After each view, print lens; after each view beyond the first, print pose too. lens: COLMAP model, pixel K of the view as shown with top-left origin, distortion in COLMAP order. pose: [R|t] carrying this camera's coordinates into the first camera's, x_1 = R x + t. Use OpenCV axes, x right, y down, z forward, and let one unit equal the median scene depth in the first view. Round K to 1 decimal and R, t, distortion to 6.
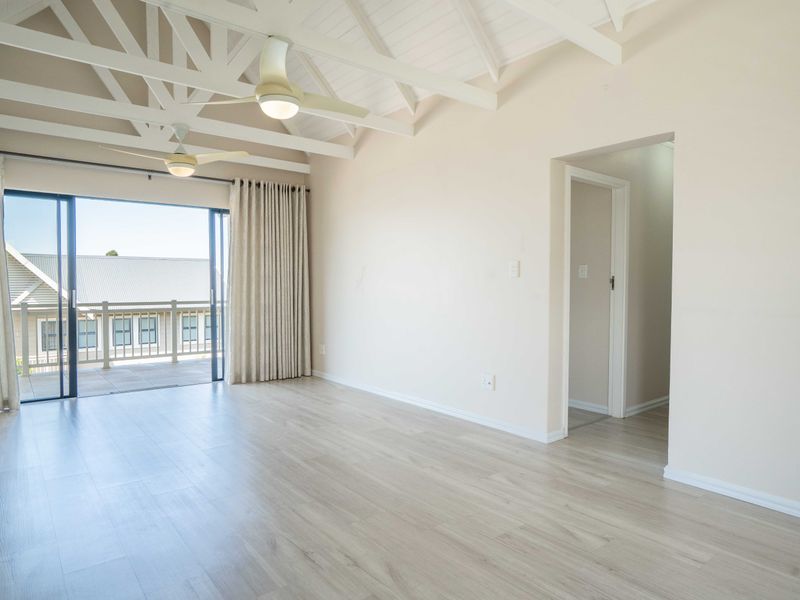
lens RADIAL K [[506.5, 0, 398.2], [0, 506.5, 298.5], [0, 0, 1]] dist [-0.000634, 0.004885]
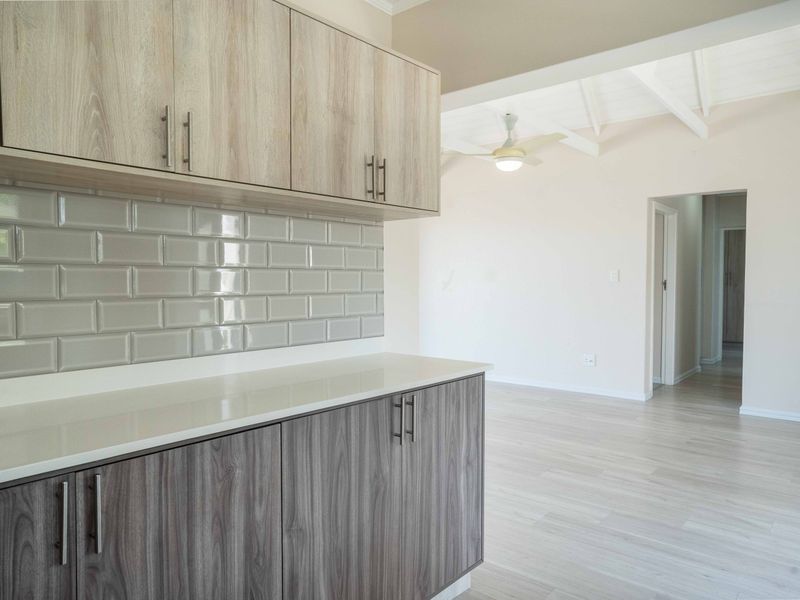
lens RADIAL K [[558.8, 0, 399.7], [0, 558.8, 299.8], [0, 0, 1]] dist [0.007515, 0.008199]
pose [[0.979122, -0.008651, 0.203089, -0.635795], [0.007343, 0.999947, 0.007195, -0.008202], [-0.203140, -0.005553, 0.979134, -0.348221]]
